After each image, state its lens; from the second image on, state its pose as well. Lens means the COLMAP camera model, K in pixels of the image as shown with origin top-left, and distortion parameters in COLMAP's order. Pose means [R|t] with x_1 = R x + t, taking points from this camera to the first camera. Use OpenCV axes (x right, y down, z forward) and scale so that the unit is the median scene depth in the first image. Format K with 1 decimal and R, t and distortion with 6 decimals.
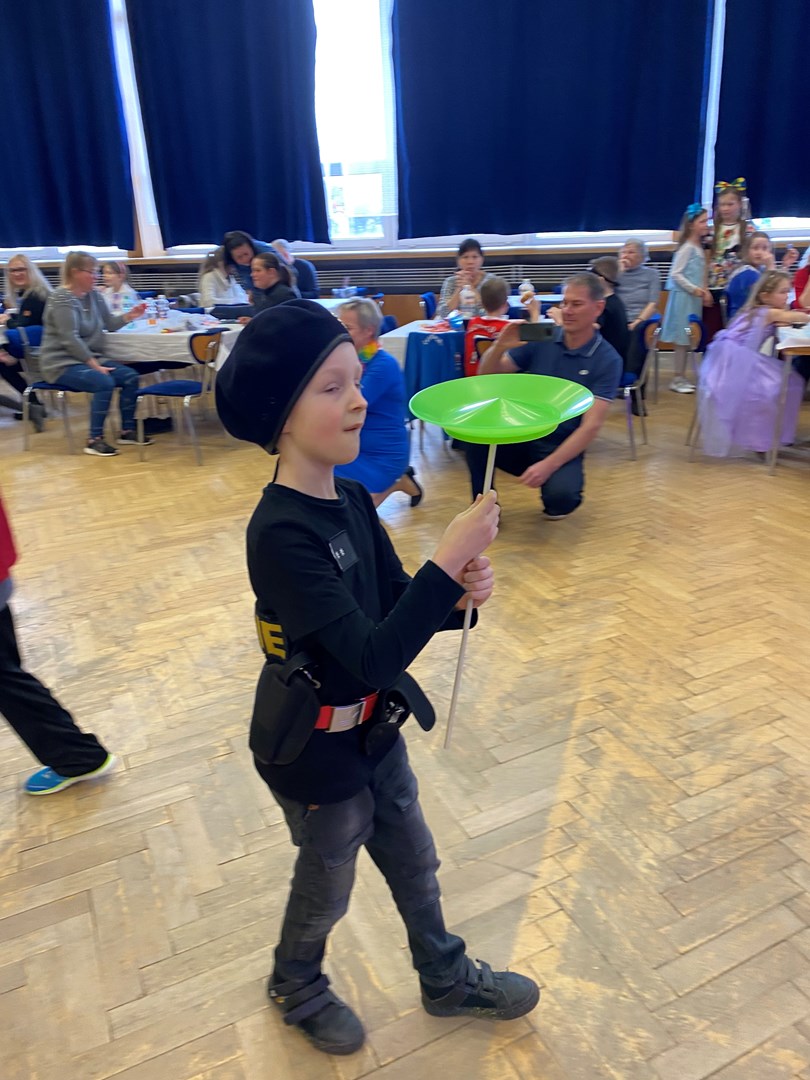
lens RADIAL K [[793.5, 0, 405.0], [0, 793.5, 540.0], [0, 0, 1]] dist [0.024695, -0.006390]
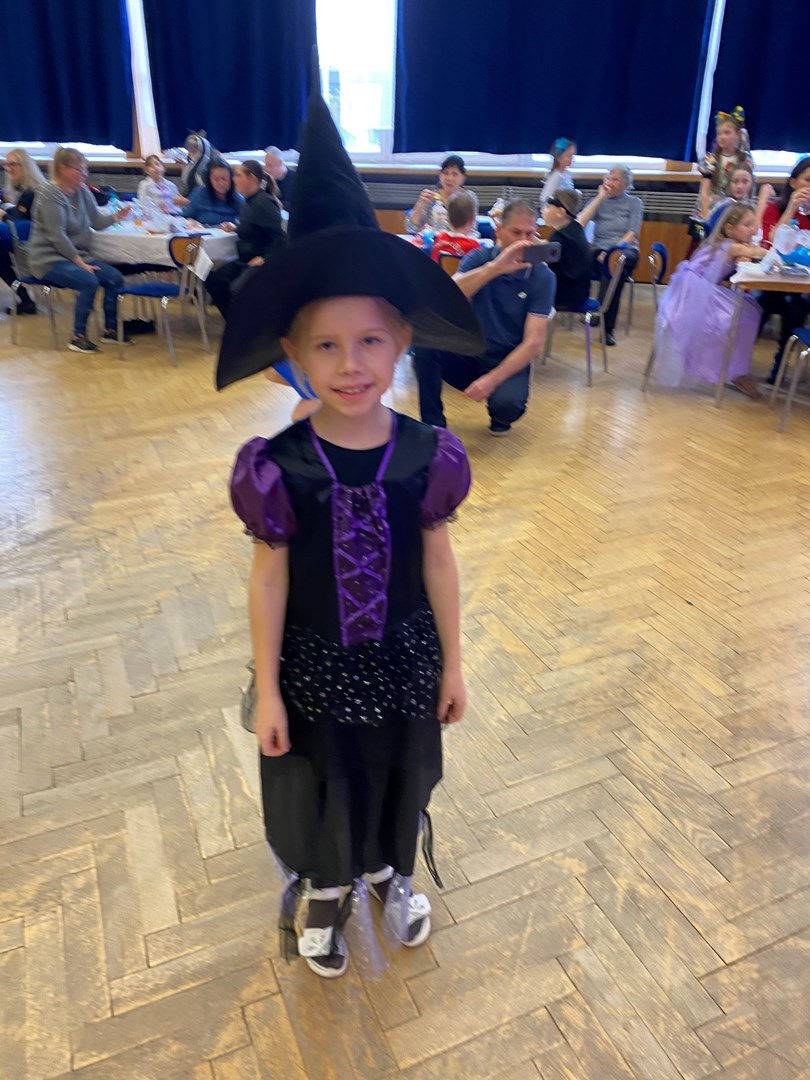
lens RADIAL K [[818.2, 0, 401.1], [0, 818.2, 540.8], [0, 0, 1]] dist [0.035438, -0.033957]
pose [[0.997135, 0.068627, -0.031803, 0.120421], [-0.066228, 0.995263, 0.071171, 0.050633], [0.036537, -0.068861, 0.996957, -0.102576]]
